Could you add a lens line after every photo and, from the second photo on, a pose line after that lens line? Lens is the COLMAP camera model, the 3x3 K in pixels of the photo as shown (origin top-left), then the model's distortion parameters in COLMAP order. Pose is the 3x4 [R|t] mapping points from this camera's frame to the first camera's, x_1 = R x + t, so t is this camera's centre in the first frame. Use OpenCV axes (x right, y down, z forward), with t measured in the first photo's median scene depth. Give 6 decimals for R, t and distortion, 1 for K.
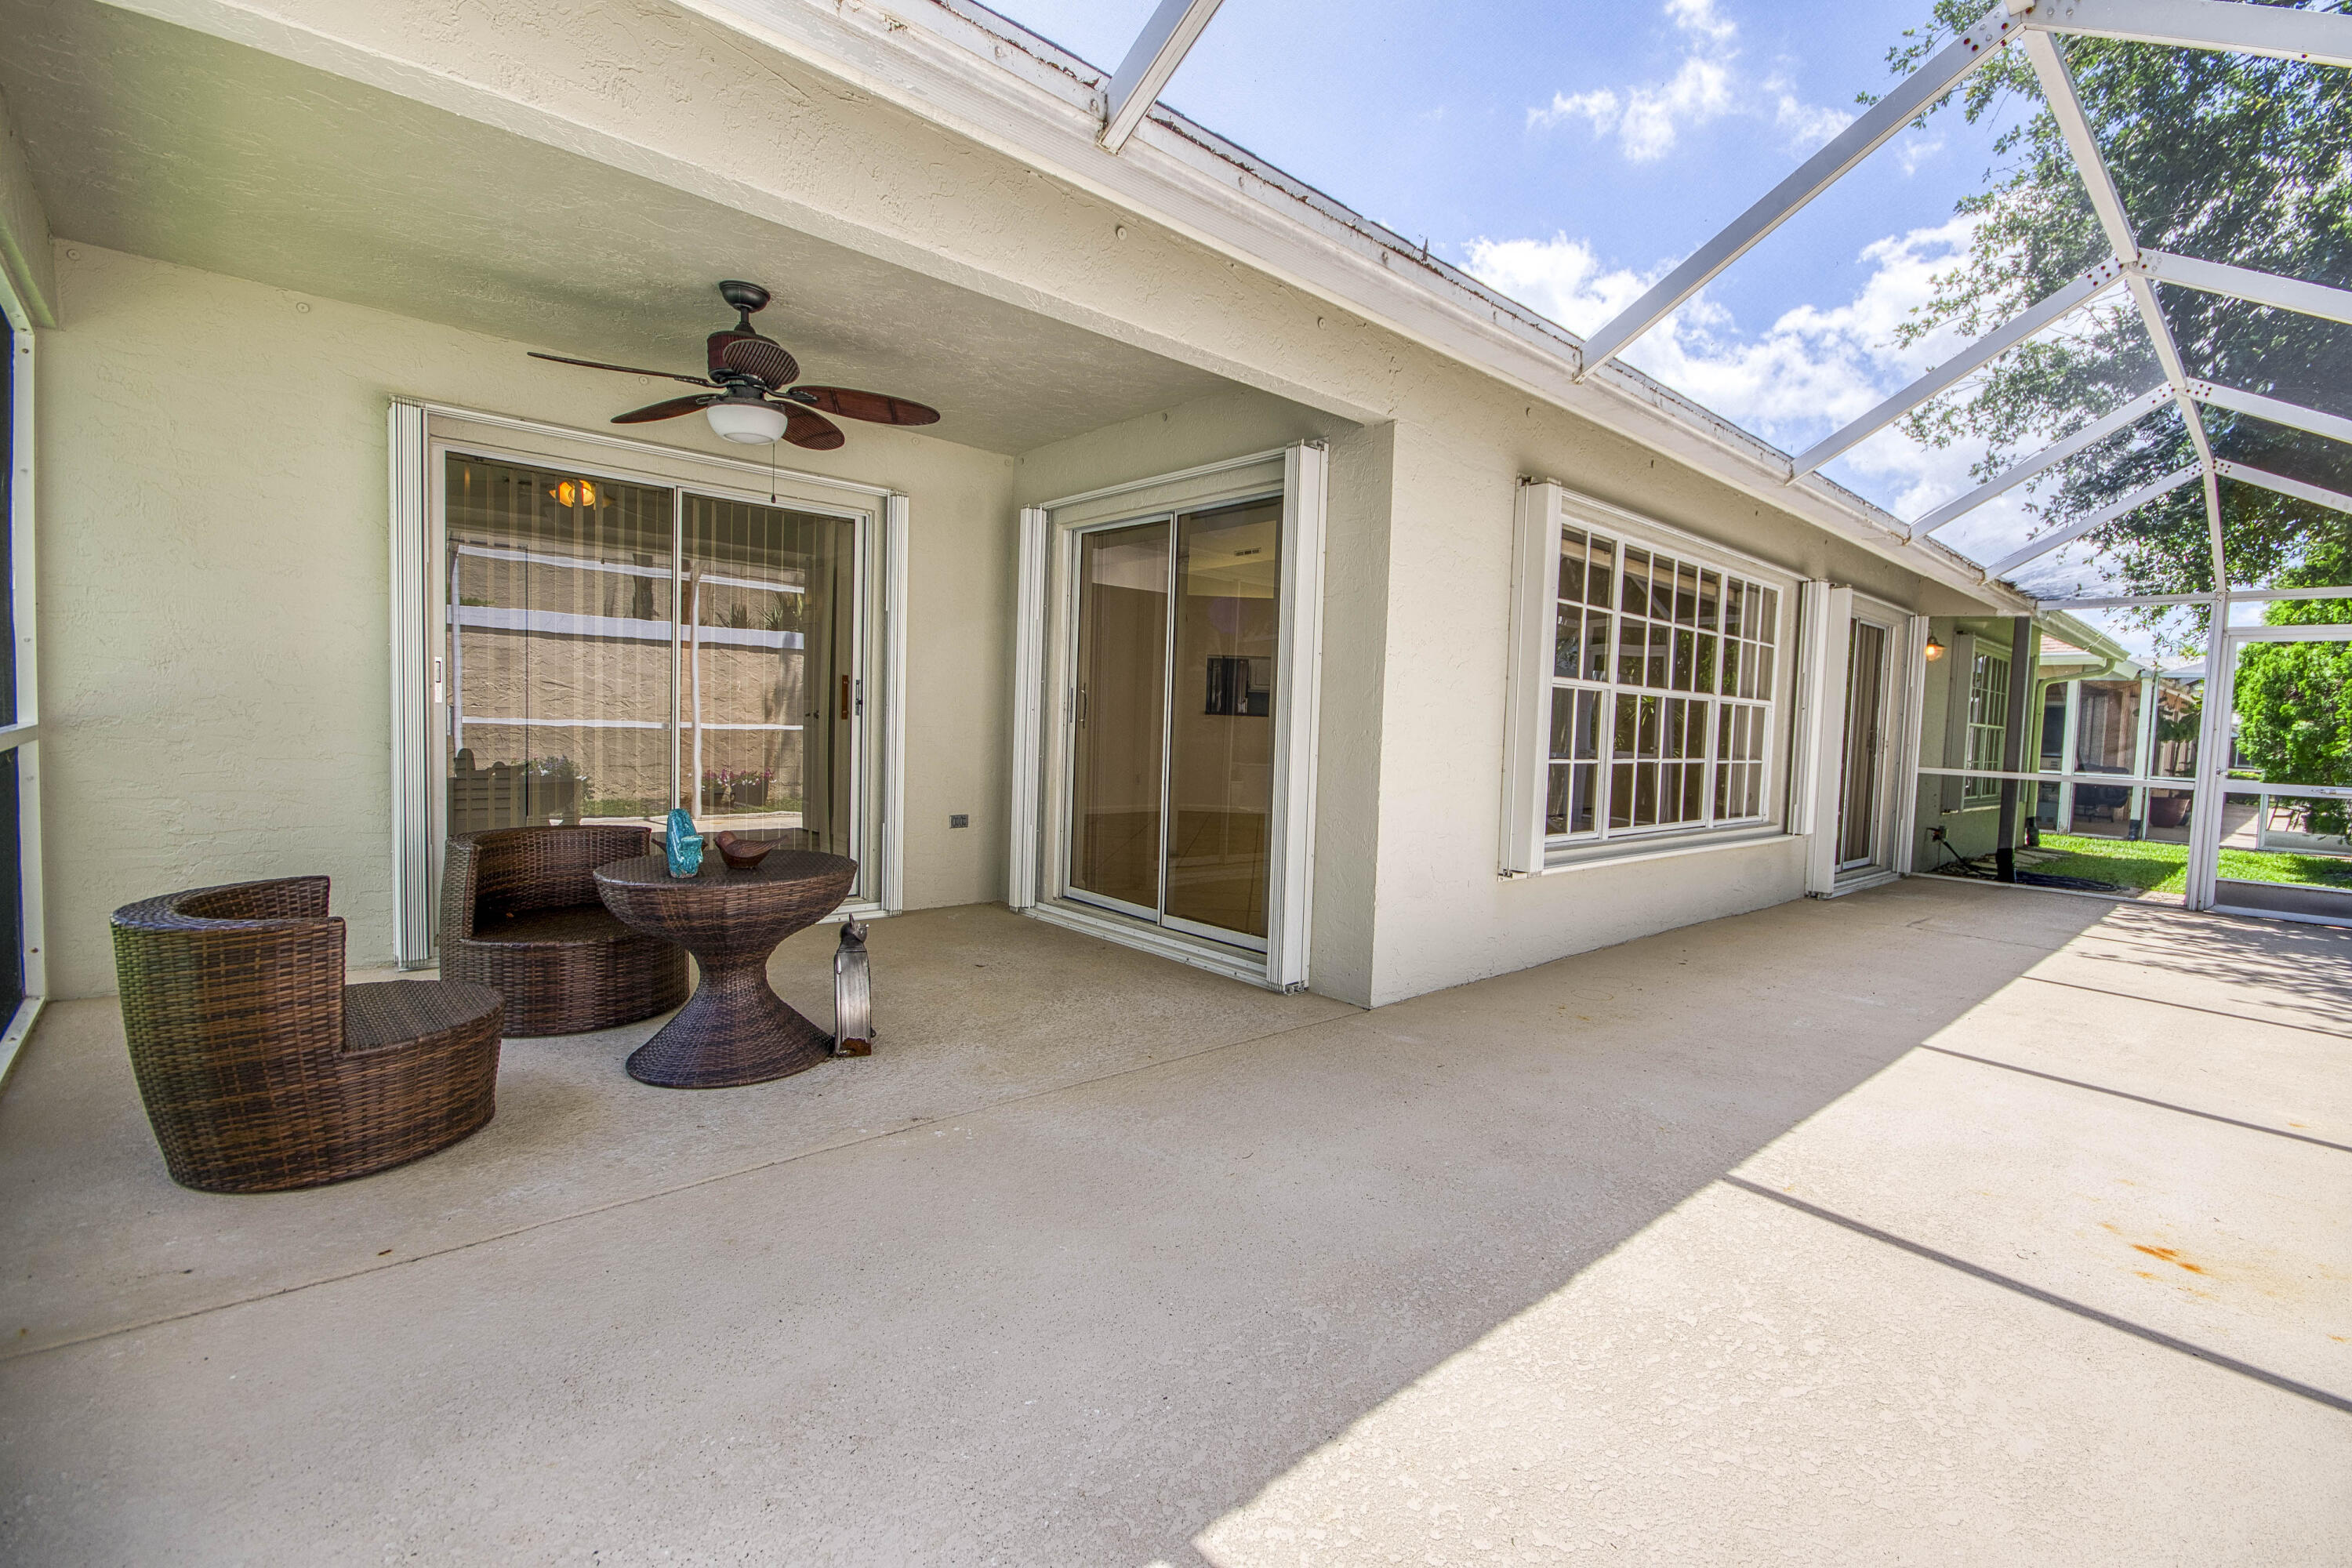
lens RADIAL K [[1034.4, 0, 1241.9], [0, 1034.4, 775.8], [0, 0, 1]] dist [0.001786, -0.011380]
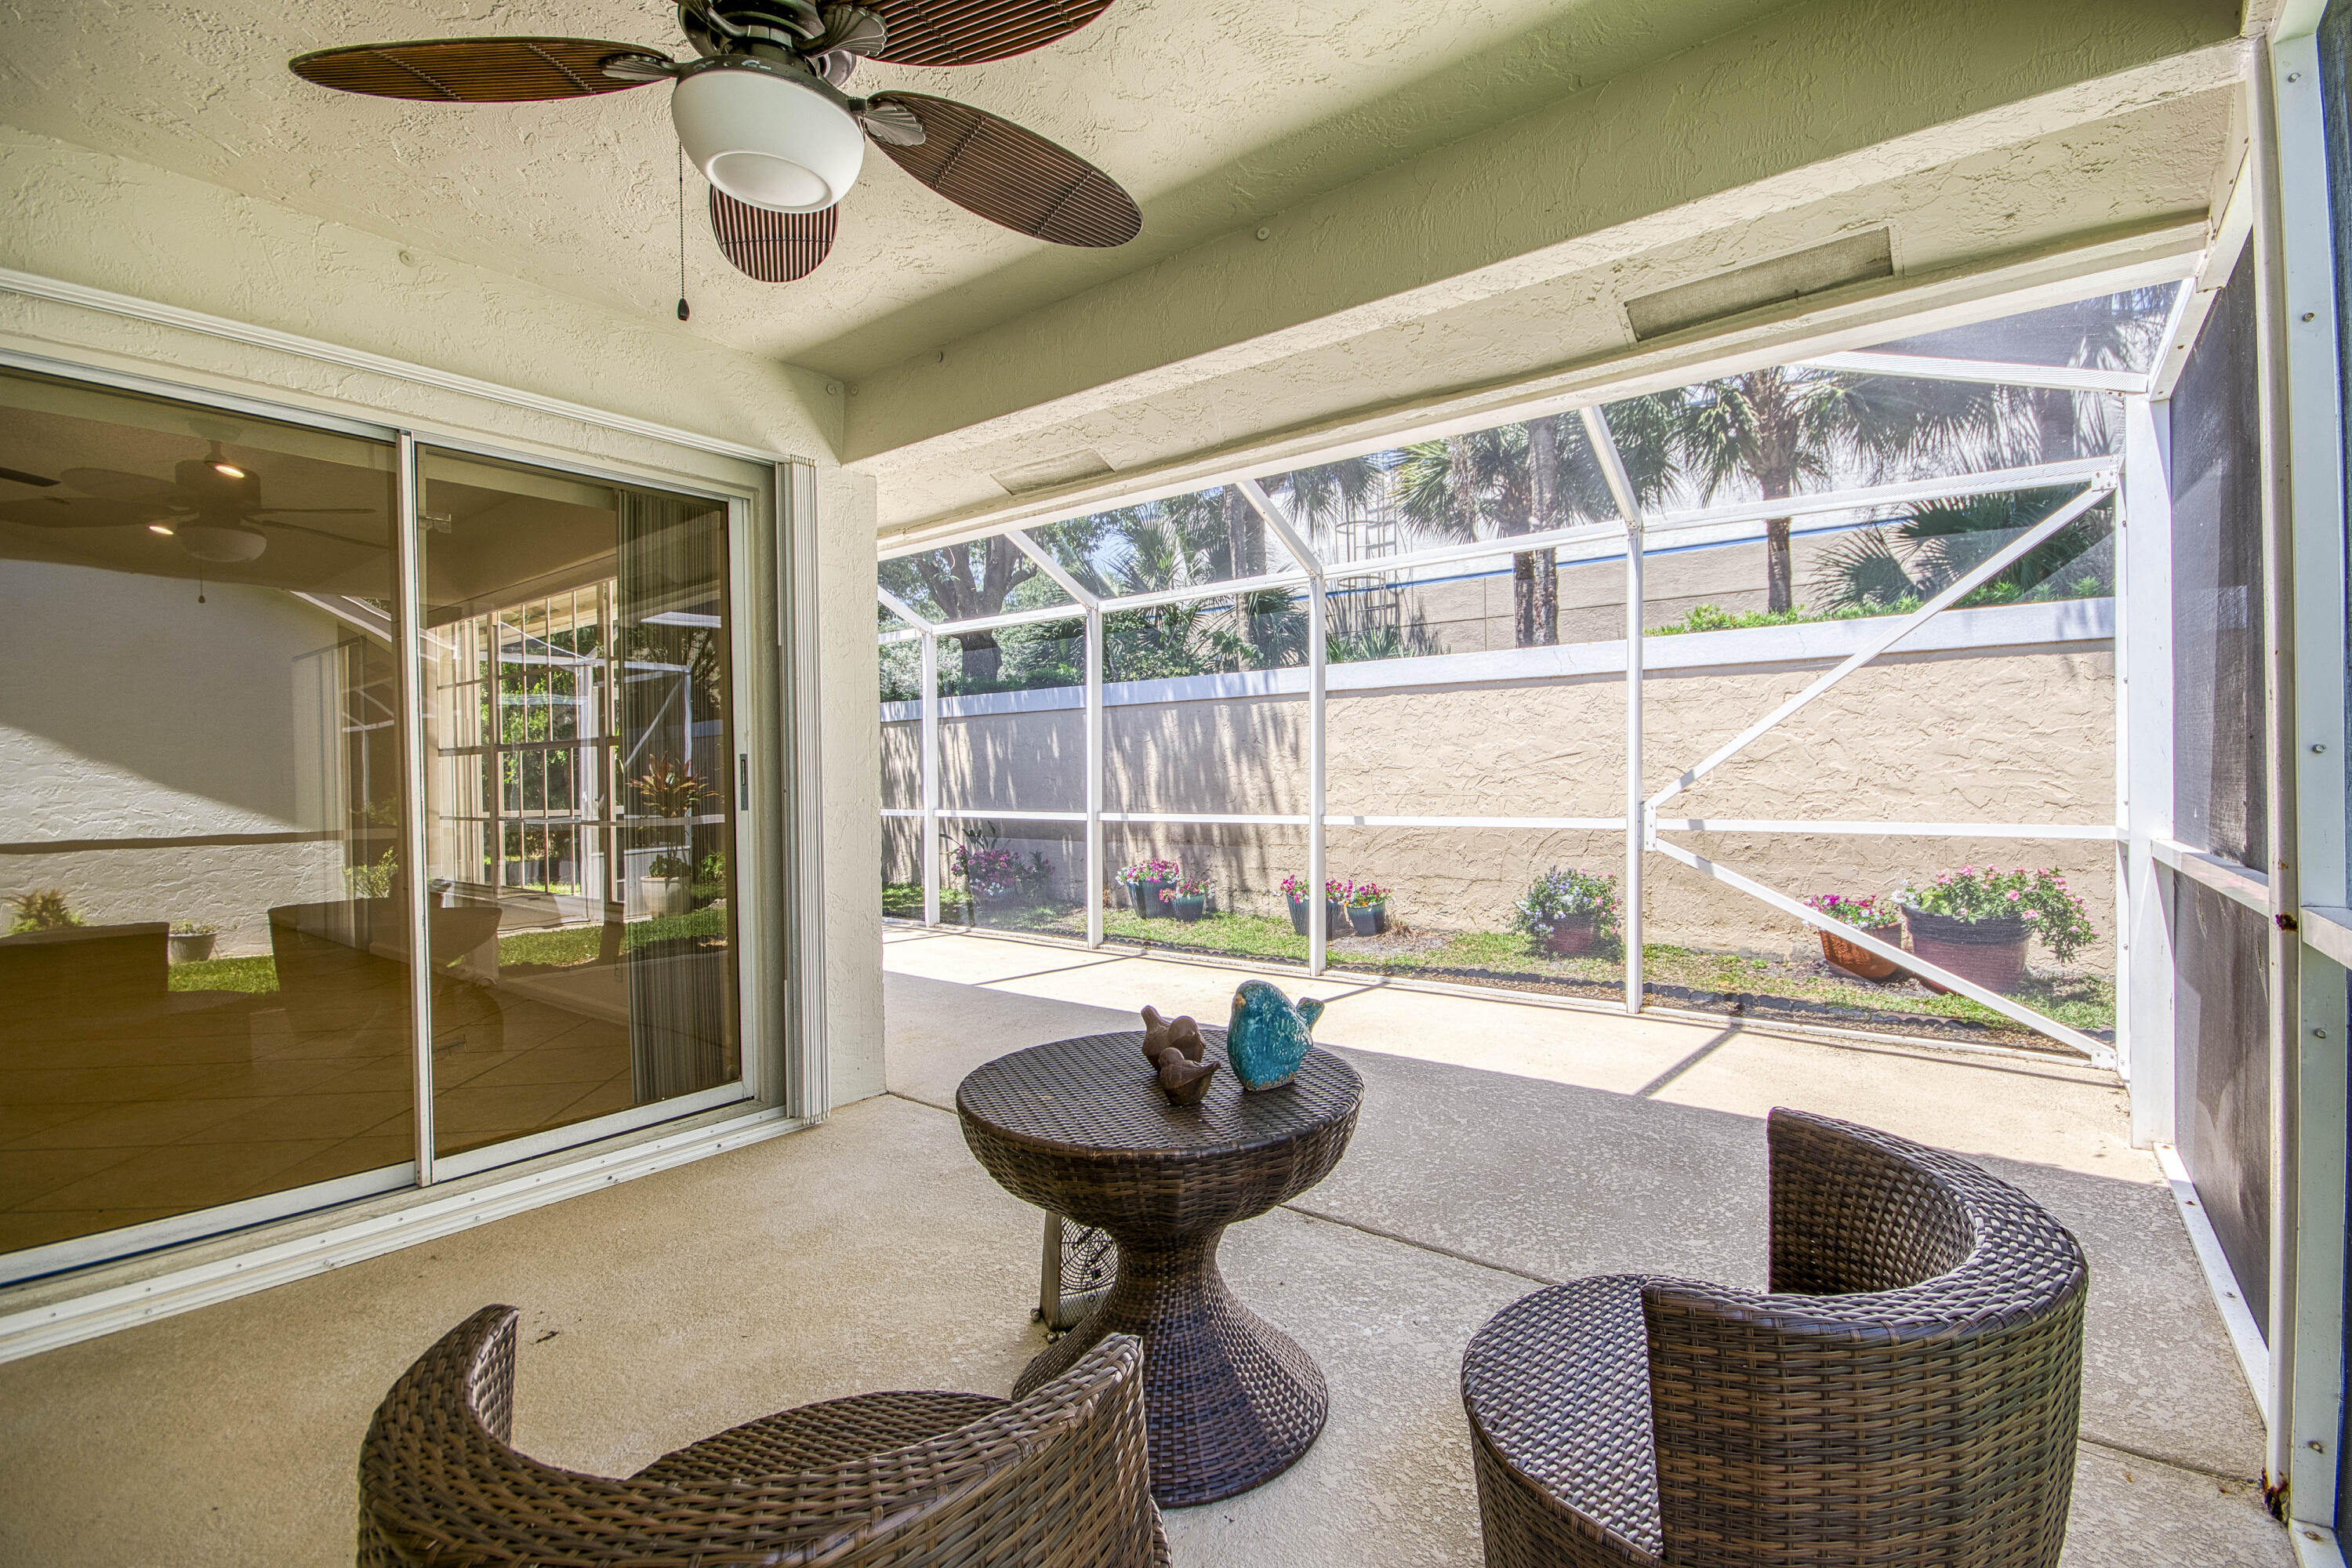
lens RADIAL K [[1034.4, 0, 1241.9], [0, 1034.4, 775.8], [0, 0, 1]] dist [0.001786, -0.011380]
pose [[-0.165785, -0.037642, 0.985443, -1.146741], [0.061801, 0.996911, 0.048477, -0.117732], [-0.984224, 0.068938, -0.162946, 1.106248]]
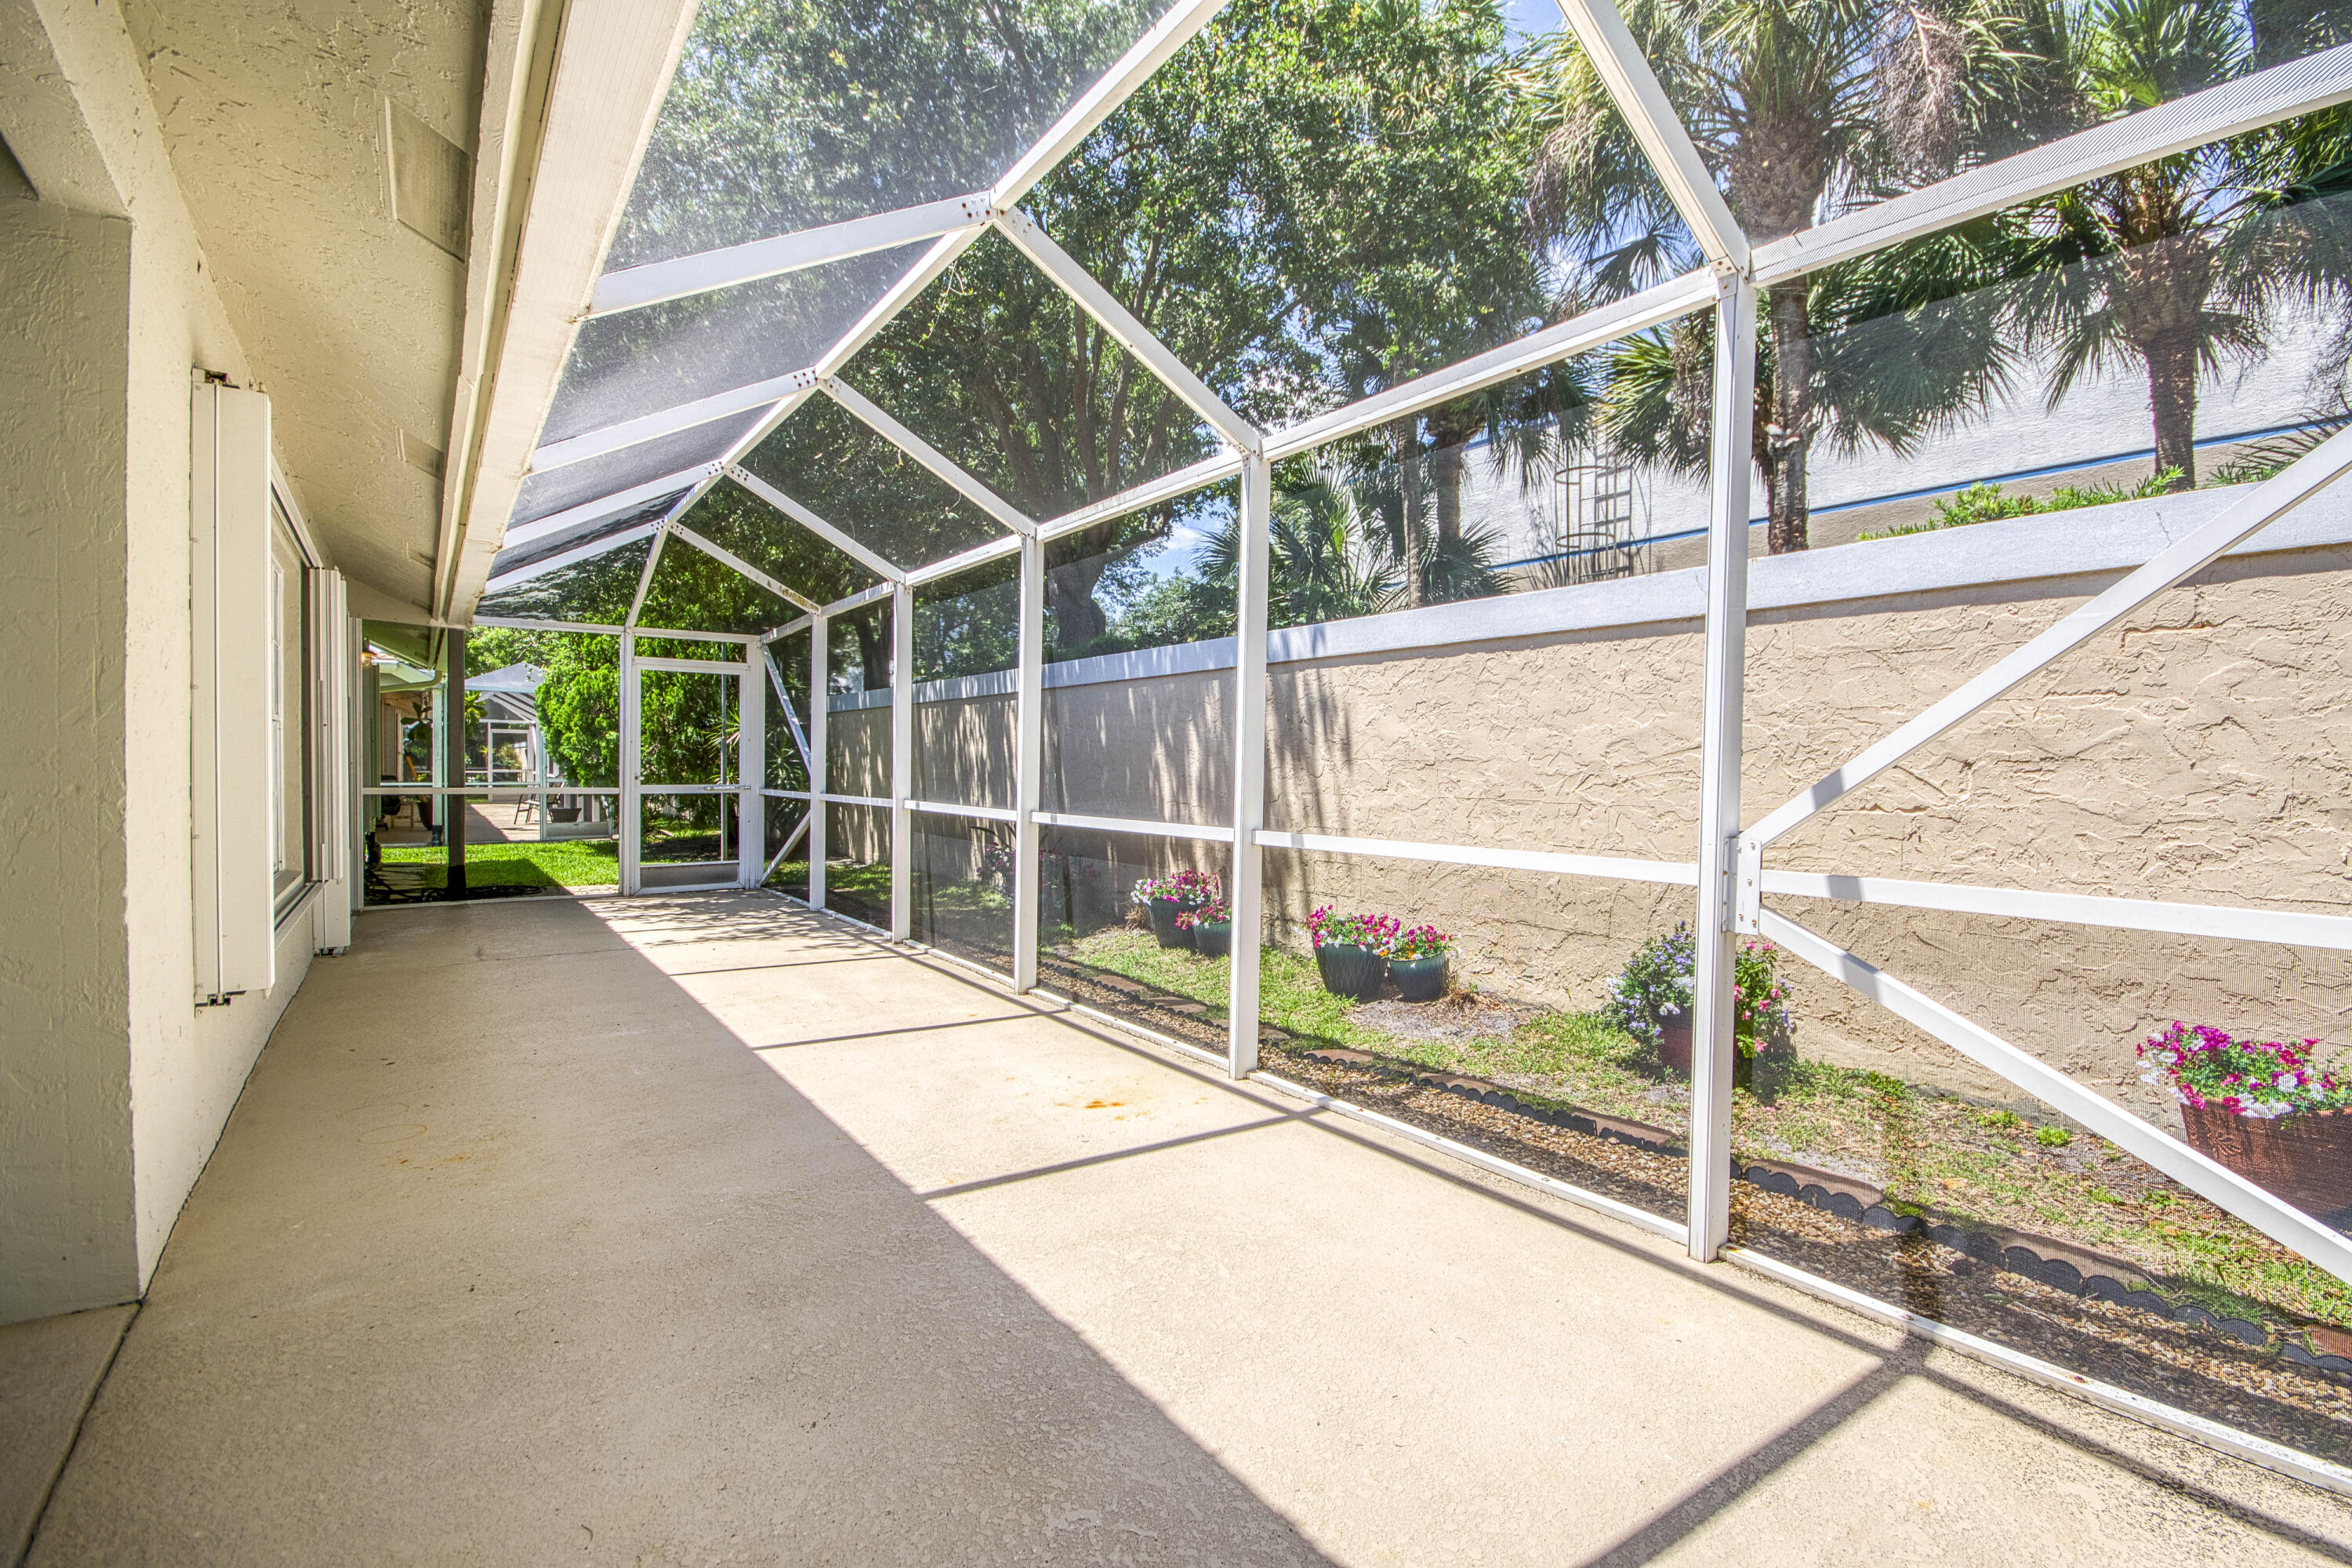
lens RADIAL K [[1037.4, 0, 1236.5], [0, 1037.4, 776.9], [0, 0, 1]] dist [0.008095, -0.011959]
pose [[0.103007, -0.047503, 0.993546, -0.452568], [0.050284, 0.997831, 0.042495, -0.052768], [-0.993409, 0.045582, 0.105172, 0.492912]]
